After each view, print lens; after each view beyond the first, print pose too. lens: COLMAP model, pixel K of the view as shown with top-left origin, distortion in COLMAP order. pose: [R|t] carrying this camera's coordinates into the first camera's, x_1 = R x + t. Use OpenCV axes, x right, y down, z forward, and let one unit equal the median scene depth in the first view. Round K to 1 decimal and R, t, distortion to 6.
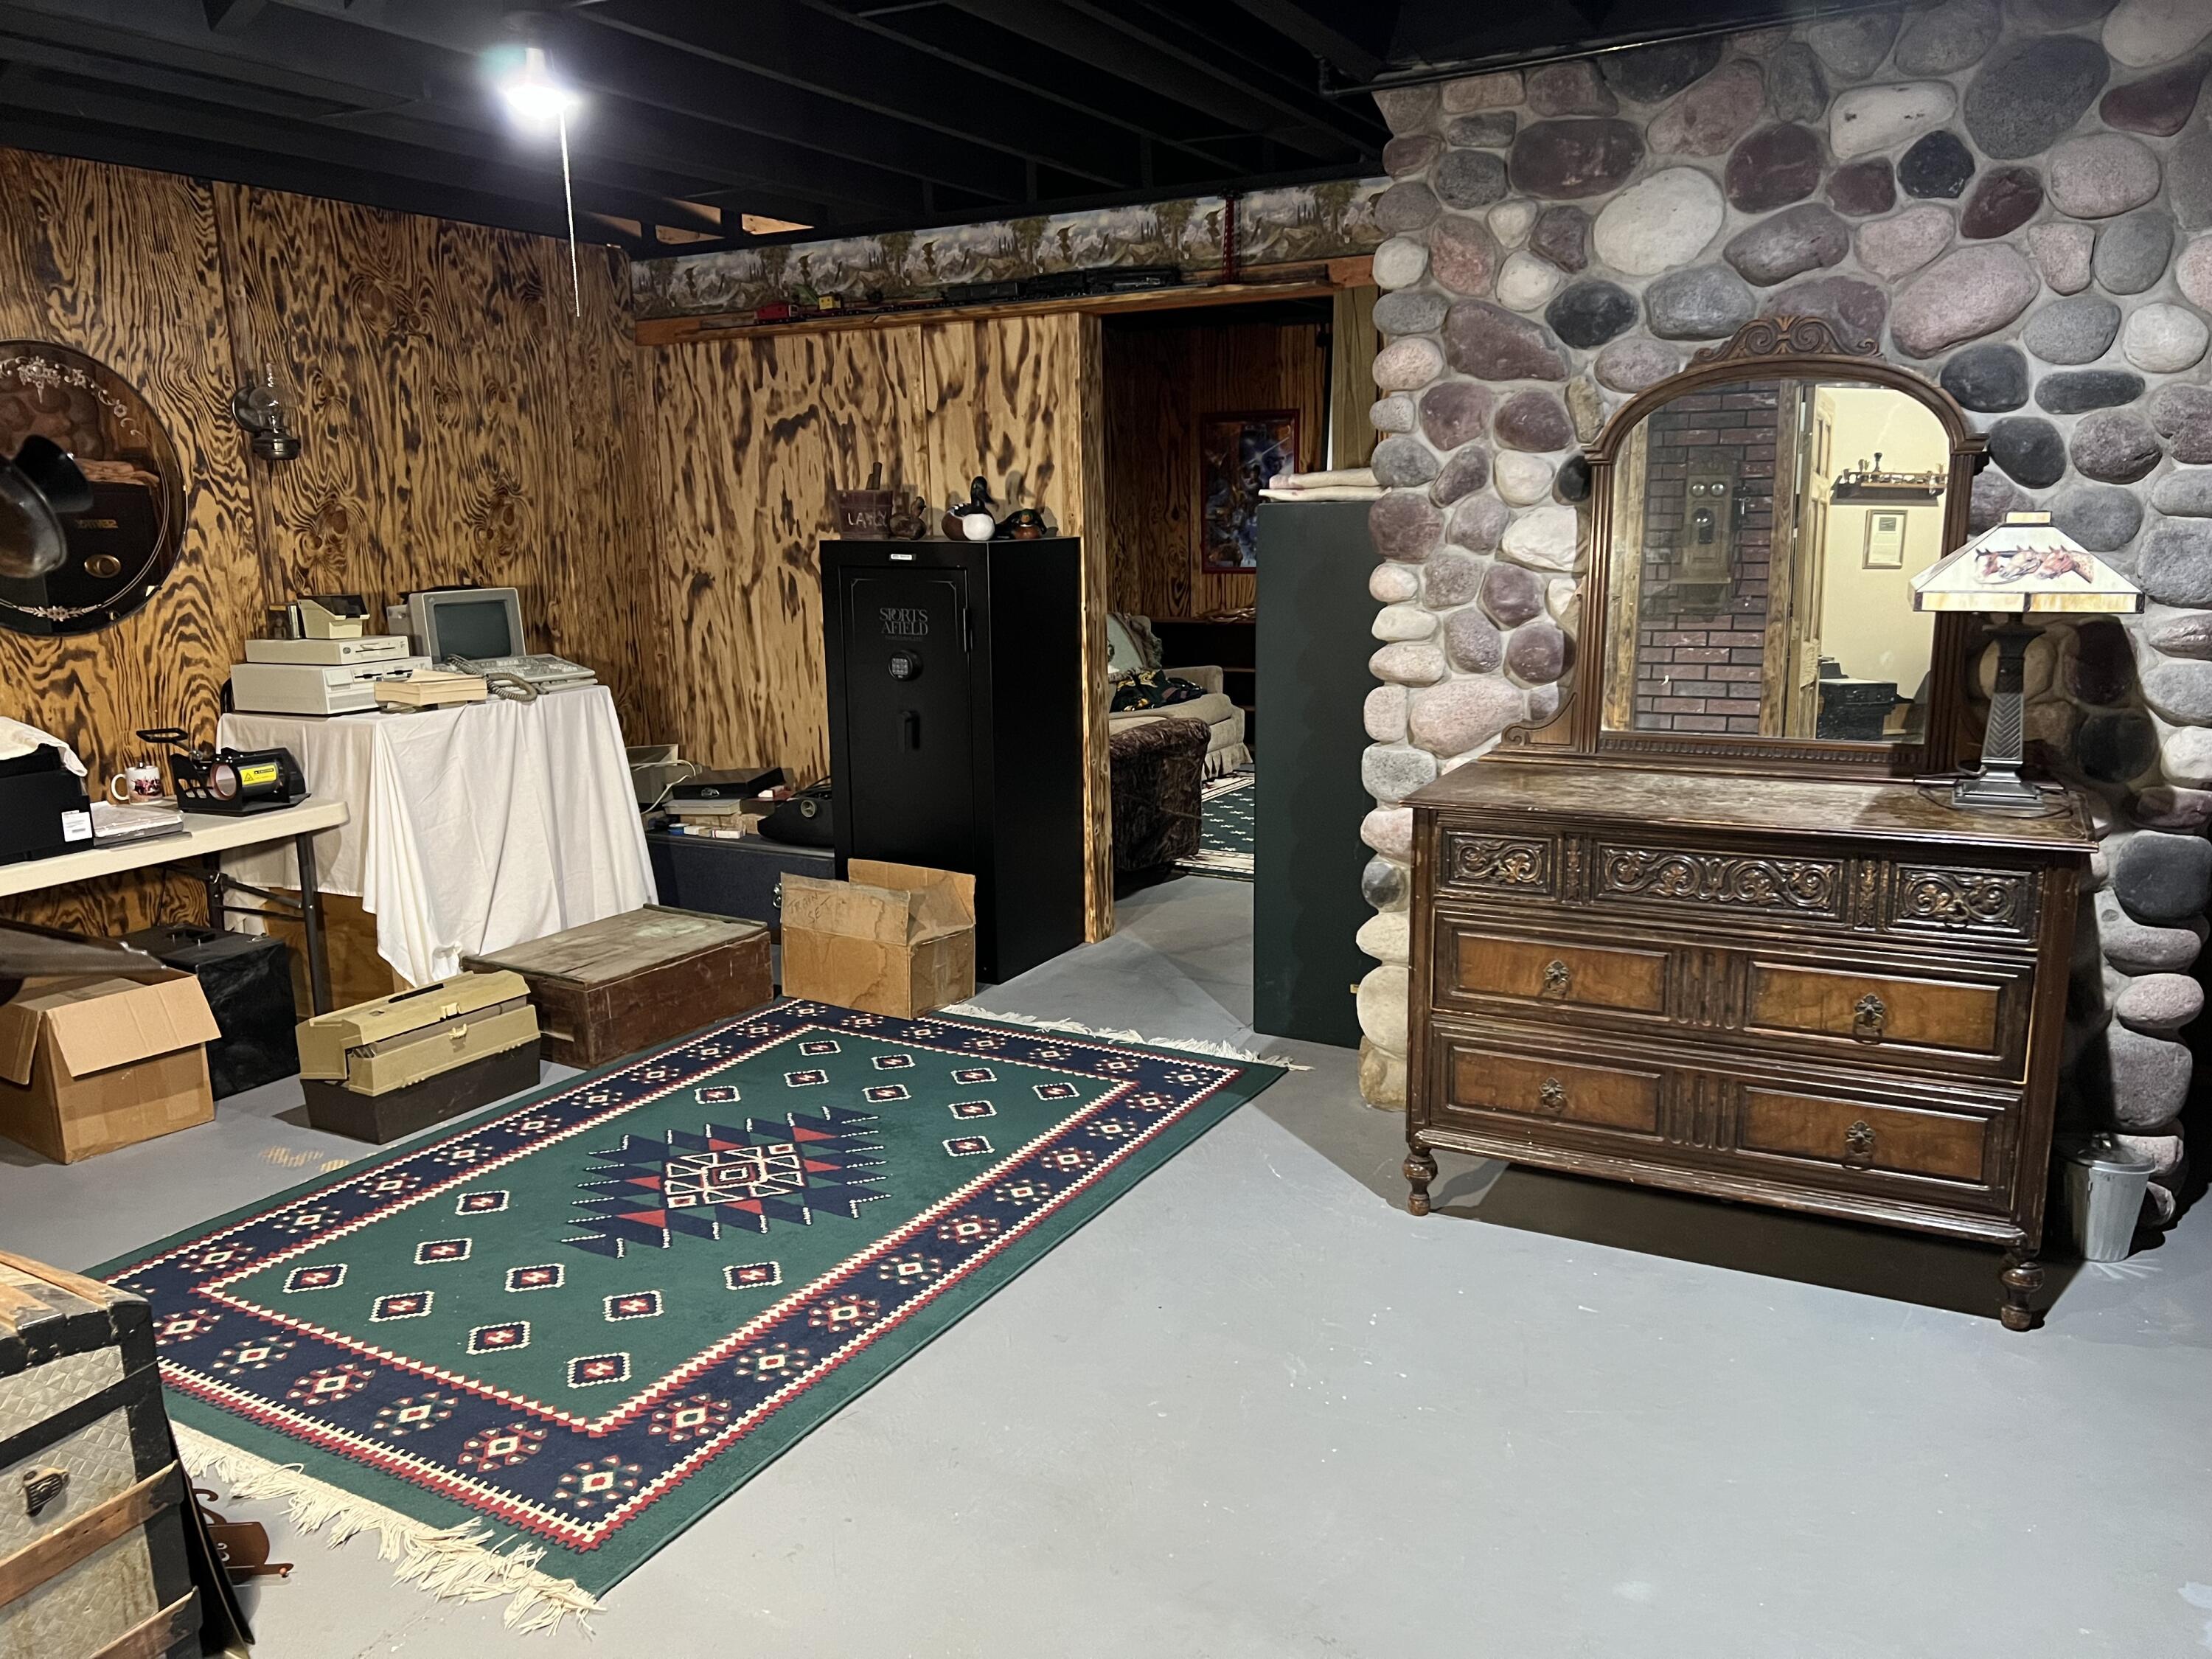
lens RADIAL K [[1666.1, 0, 1105.9], [0, 1666.1, 837.0], [0, 0, 1]] dist [0.045714, 0.000573]
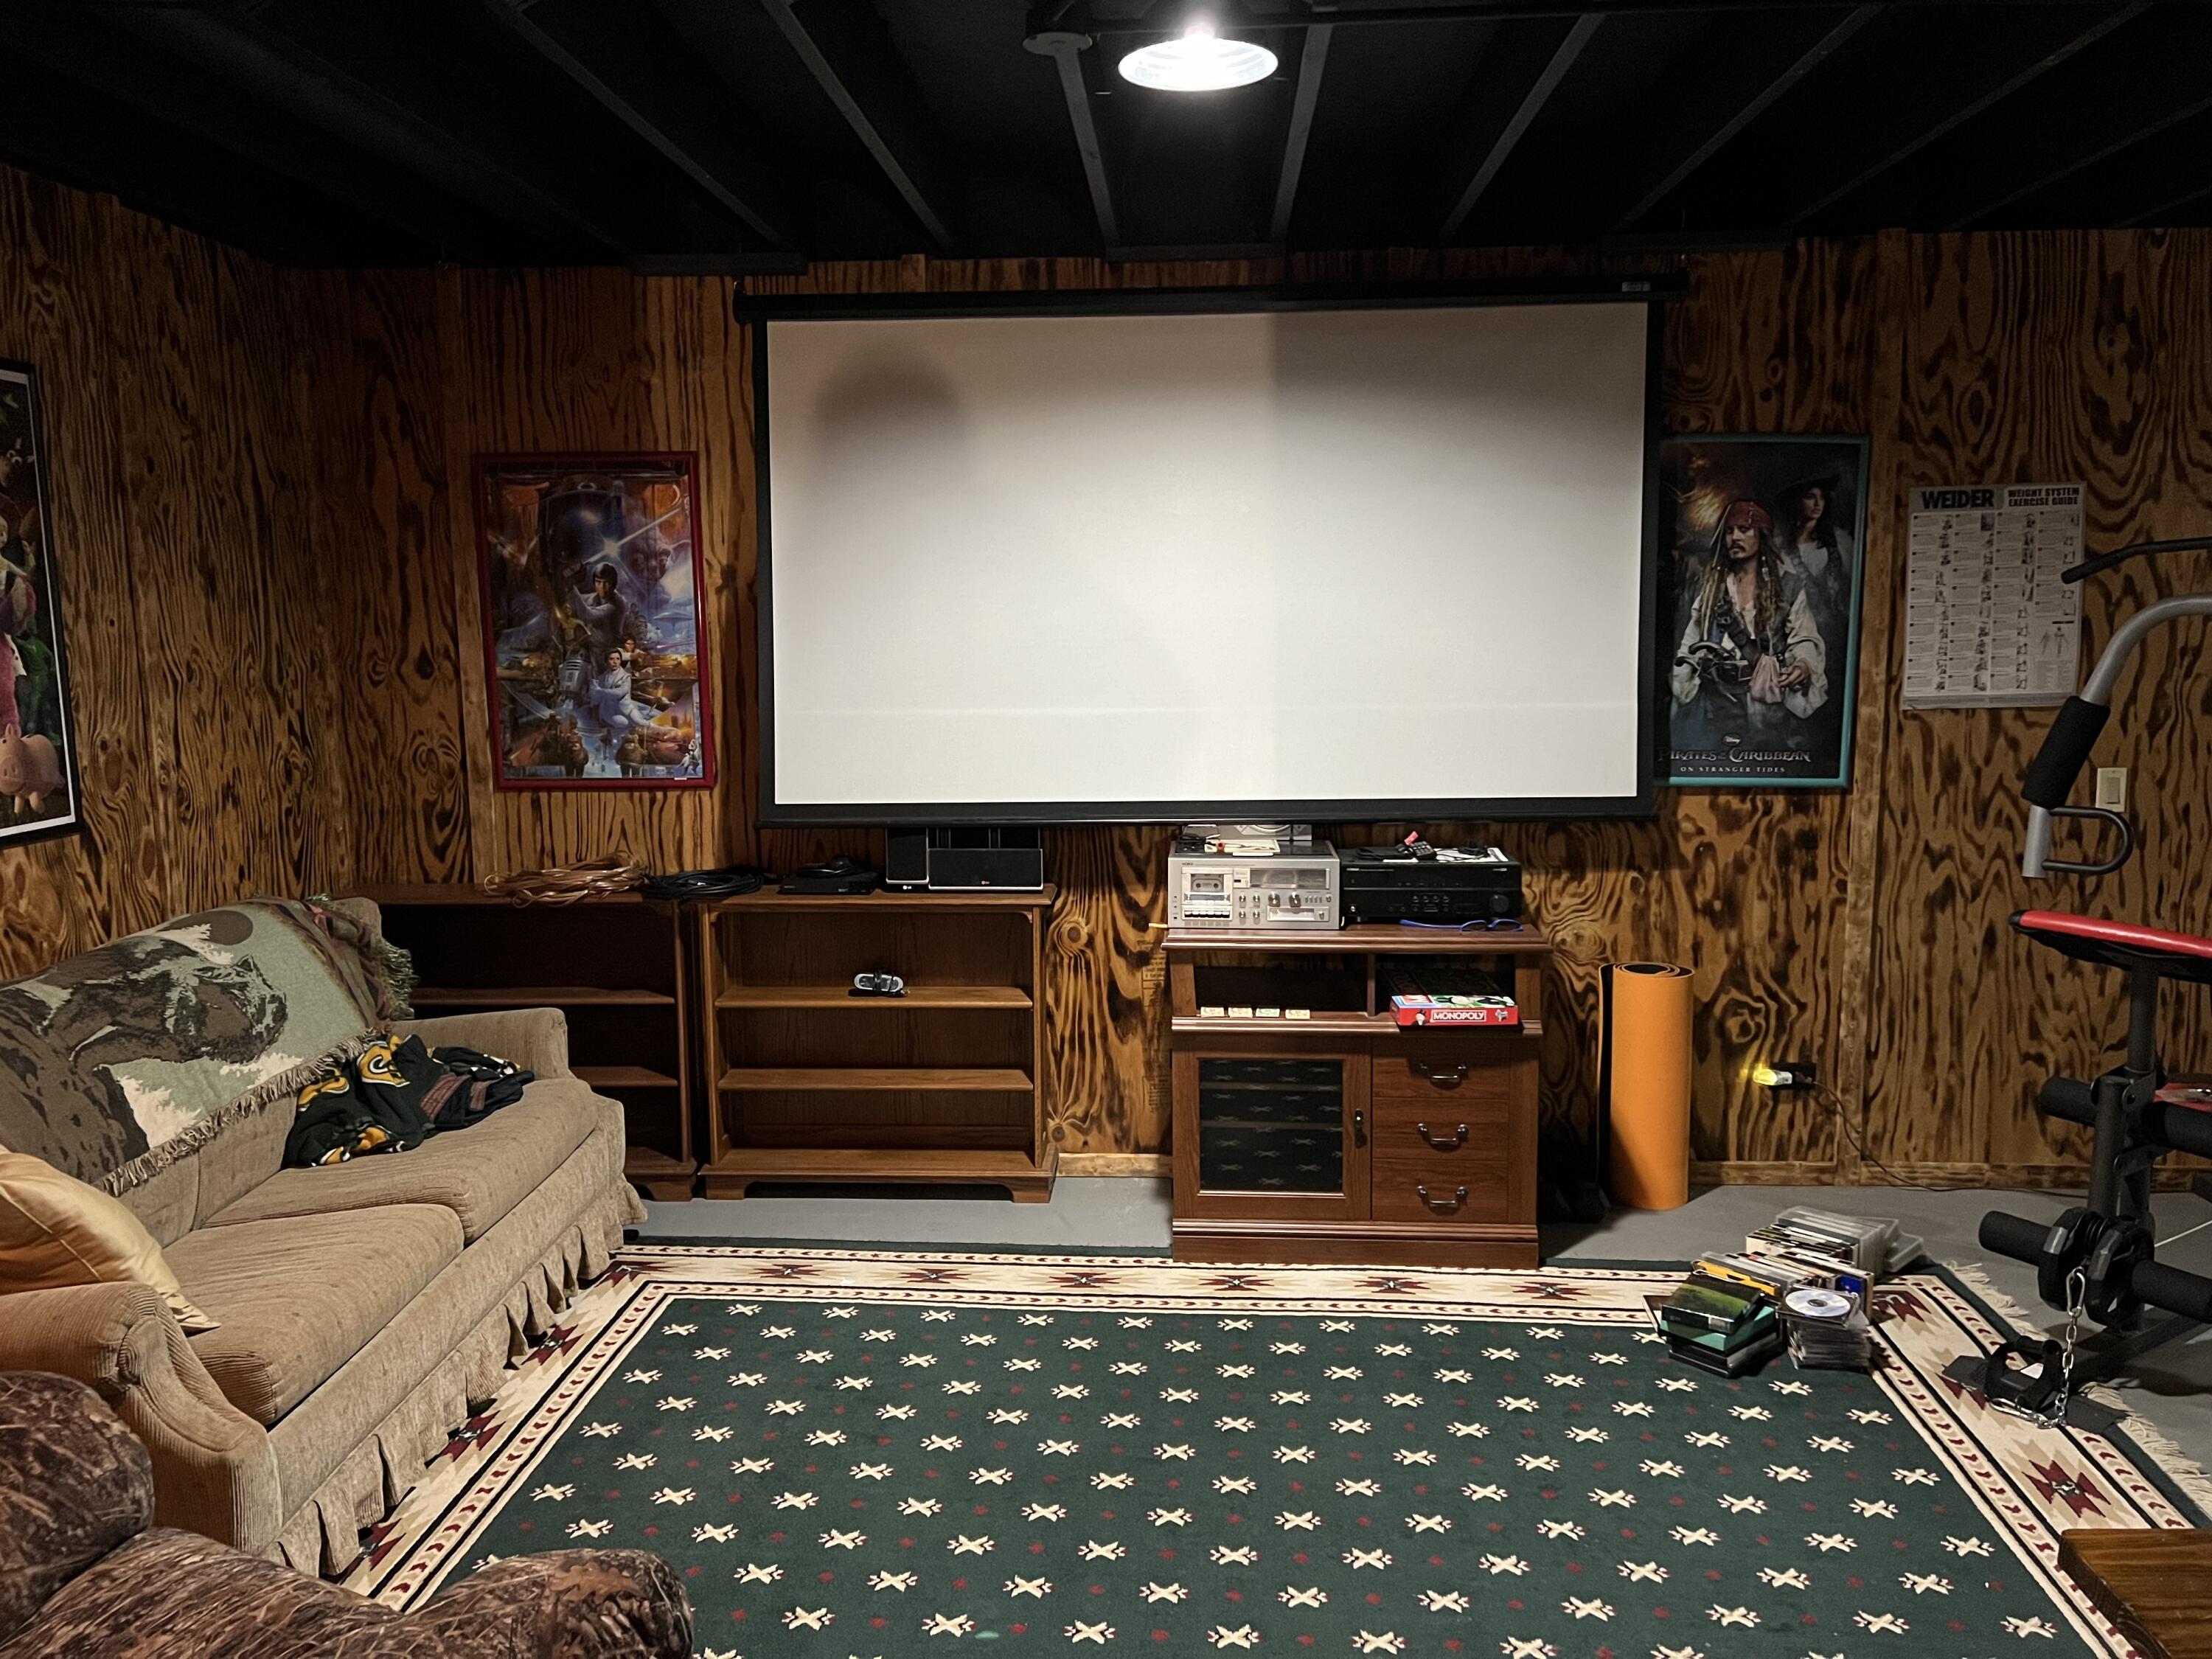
lens RADIAL K [[1666.1, 0, 1110.6], [0, 1666.1, 824.1], [0, 0, 1]] dist [0.045714, 0.000573]
pose [[0.902370, -0.049356, 0.428127, 0.012052], [0.078262, 0.995670, -0.050170, -0.114812], [-0.423797, 0.078778, 0.902325, 0.516997]]
